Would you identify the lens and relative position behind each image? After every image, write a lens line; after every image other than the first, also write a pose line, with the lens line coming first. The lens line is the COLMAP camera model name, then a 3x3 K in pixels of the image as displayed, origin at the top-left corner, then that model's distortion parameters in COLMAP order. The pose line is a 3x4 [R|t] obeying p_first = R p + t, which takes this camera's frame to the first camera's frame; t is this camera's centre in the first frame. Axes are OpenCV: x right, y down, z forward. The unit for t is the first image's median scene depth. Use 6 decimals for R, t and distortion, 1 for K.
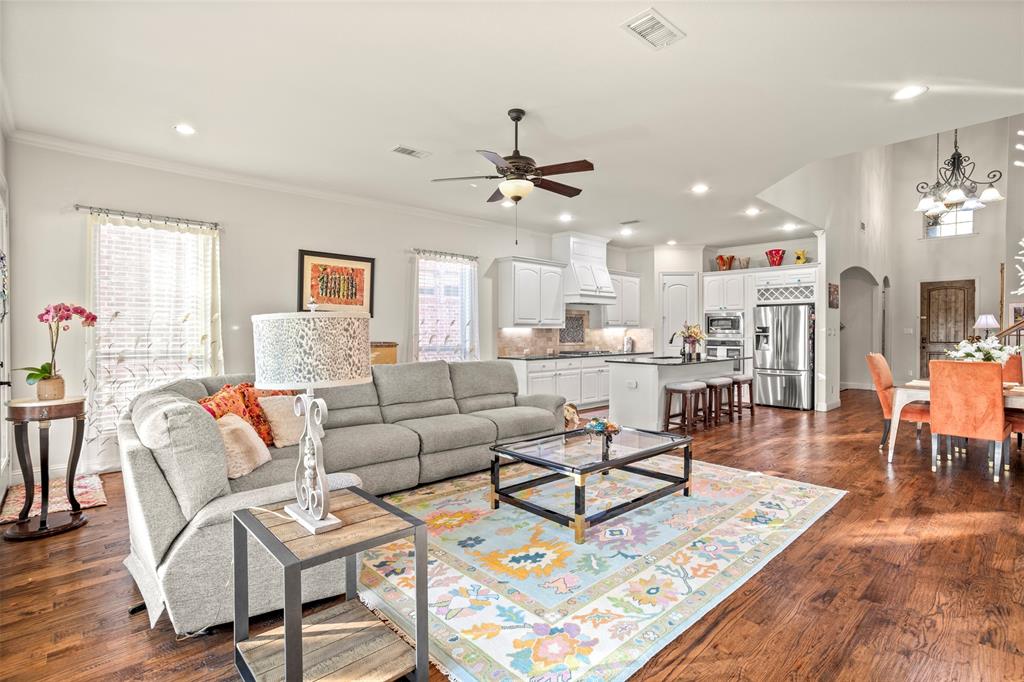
lens RADIAL K [[492.2, 0, 512.3], [0, 492.2, 330.2], [0, 0, 1]] dist [-0.040960, 0.024631]
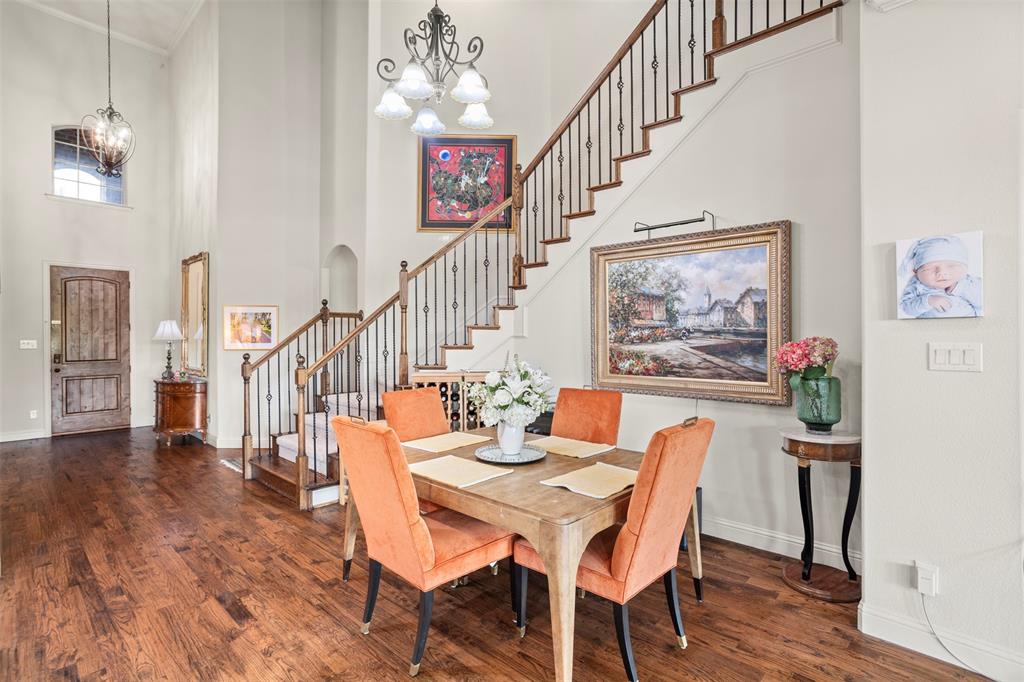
lens RADIAL K [[492.2, 0, 510.5], [0, 492.2, 338.4], [0, 0, 1]] dist [-0.040960, 0.024631]
pose [[-0.075488, -0.002780, 0.997143, 0.250152], [-0.000813, 0.999996, 0.002726, -0.009940], [-0.997146, -0.000605, -0.075490, 0.622341]]
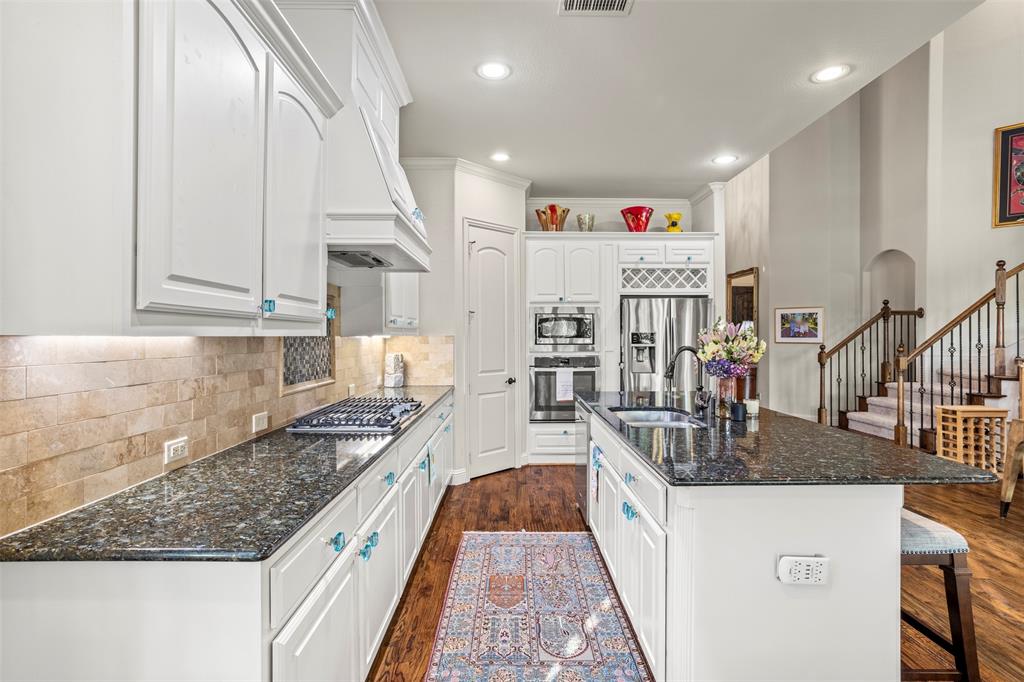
lens RADIAL K [[492.2, 0, 511.0], [0, 492.2, 335.7], [0, 0, 1]] dist [-0.040960, 0.024631]
pose [[0.676269, -0.000311, 0.736654, -0.024551], [-0.001885, 0.999996, 0.002152, -0.004700], [-0.736652, -0.002844, 0.676266, 0.741803]]
